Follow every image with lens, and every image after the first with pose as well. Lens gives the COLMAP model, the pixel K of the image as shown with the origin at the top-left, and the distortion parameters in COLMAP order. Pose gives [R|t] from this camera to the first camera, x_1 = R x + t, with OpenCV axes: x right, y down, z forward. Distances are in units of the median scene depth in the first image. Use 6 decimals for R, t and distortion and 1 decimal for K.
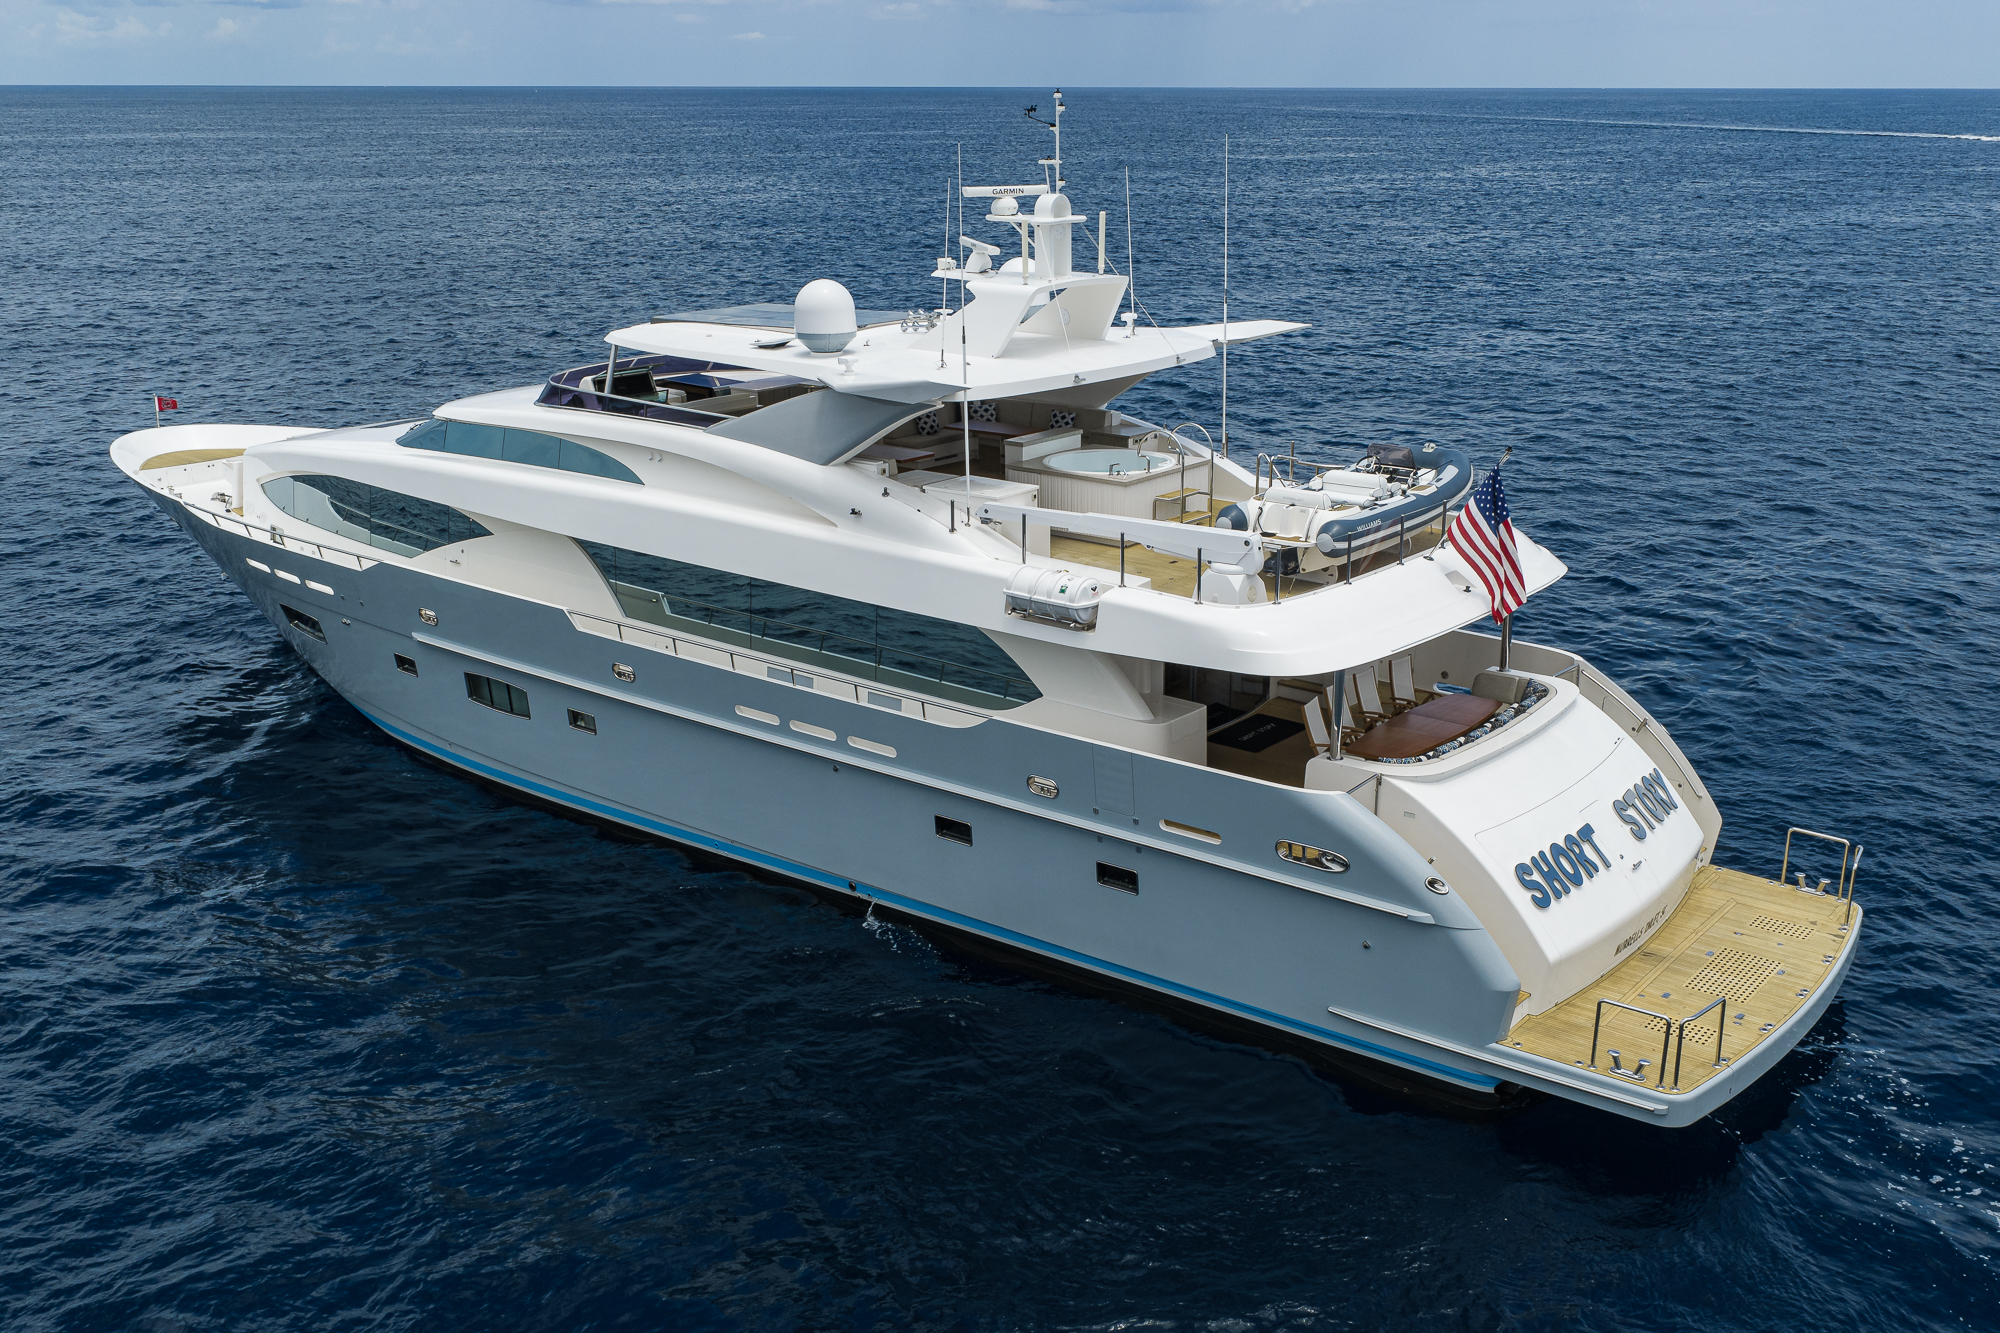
lens RADIAL K [[1861.8, 0, 1000.0], [0, 1861.8, 666.5], [0, 0, 1]] dist [0.005798, -0.001122]
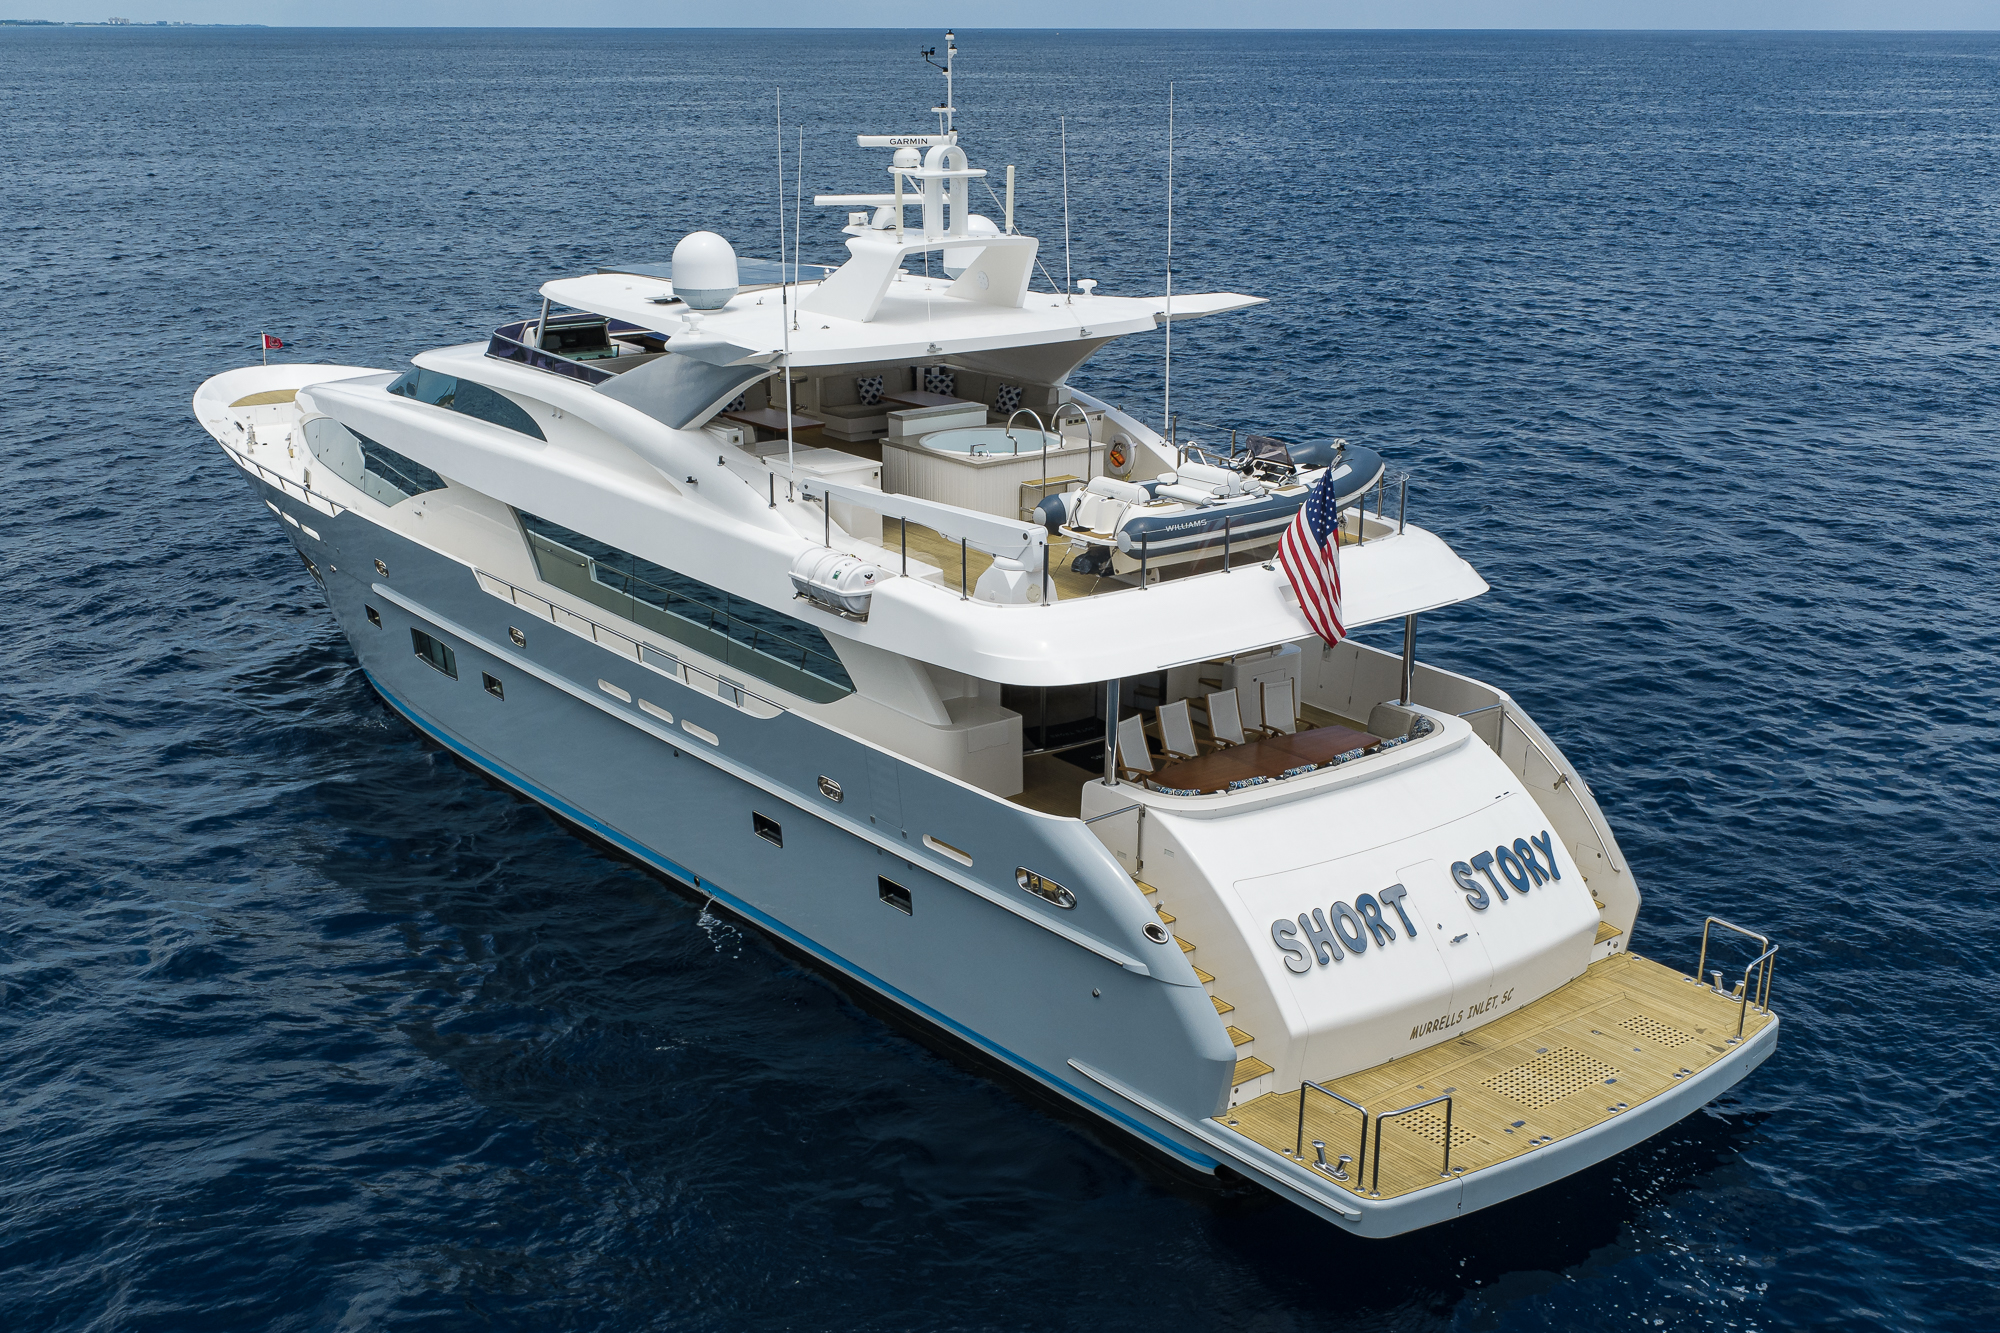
lens RADIAL K [[2067.3, 0, 1000.0], [0, 2067.3, 666.5], [0, 0, 1]] dist [0.008105, -0.054814]
pose [[0.974104, 0.074133, -0.213601, 0.302357], [-0.074459, 0.997203, 0.006534, -0.008097], [0.213488, 0.009540, 0.976899, 0.019697]]
